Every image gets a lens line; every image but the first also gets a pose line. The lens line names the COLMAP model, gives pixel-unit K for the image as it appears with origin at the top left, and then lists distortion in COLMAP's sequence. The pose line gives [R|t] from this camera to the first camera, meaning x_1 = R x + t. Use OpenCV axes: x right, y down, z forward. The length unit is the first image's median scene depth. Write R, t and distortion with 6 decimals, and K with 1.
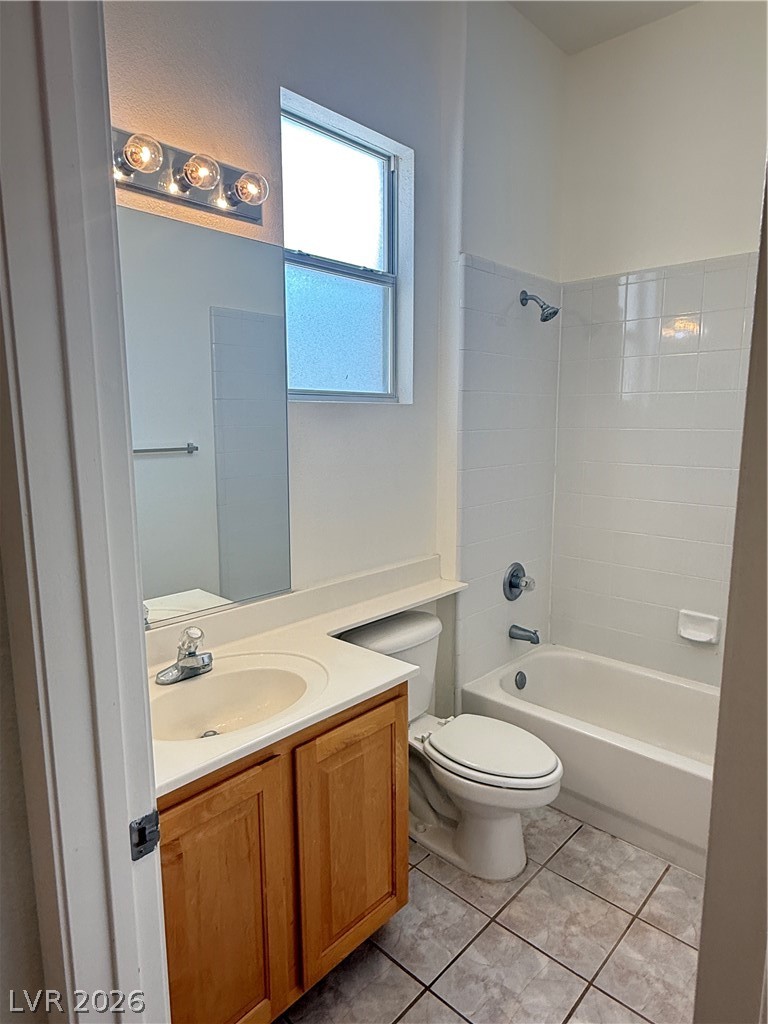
lens RADIAL K [[613.6, 0, 384.0], [0, 613.6, 512.0], [0, 0, 1]] dist [0.000347, 0.000584]
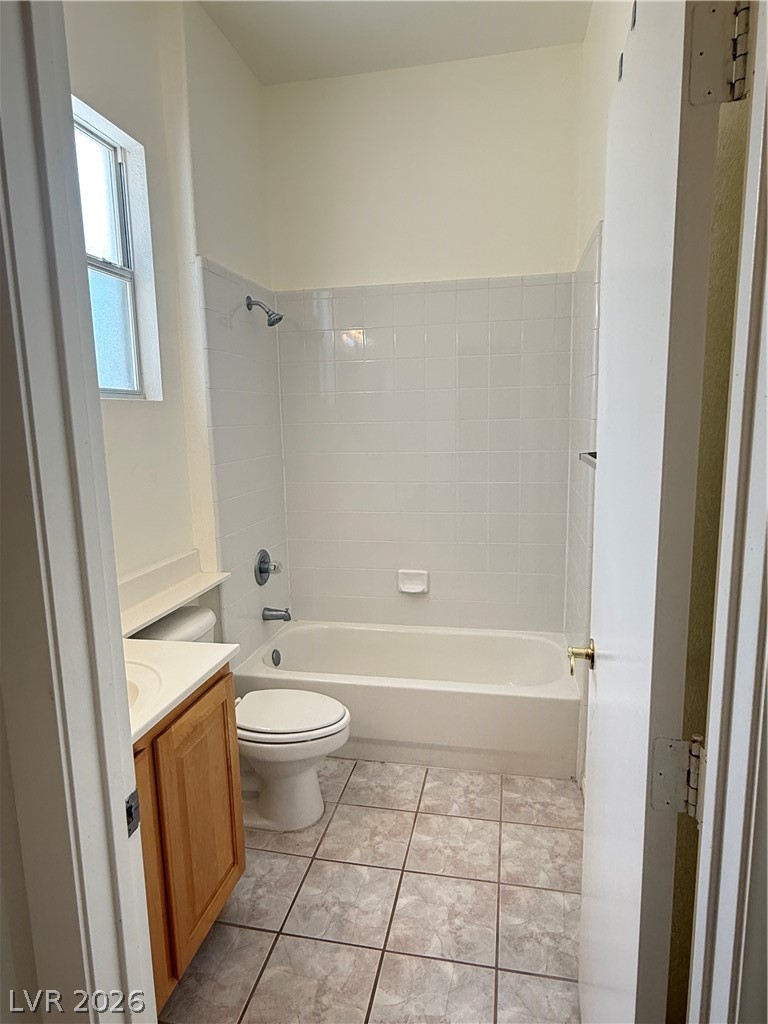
lens RADIAL K [[613.6, 0, 384.0], [0, 613.6, 512.0], [0, 0, 1]] dist [0.000347, 0.000584]
pose [[0.852555, -0.093723, 0.514166, -0.186430], [0.095702, 0.995151, 0.022711, 0.016589], [-0.513801, 0.029844, 0.857390, -0.038918]]
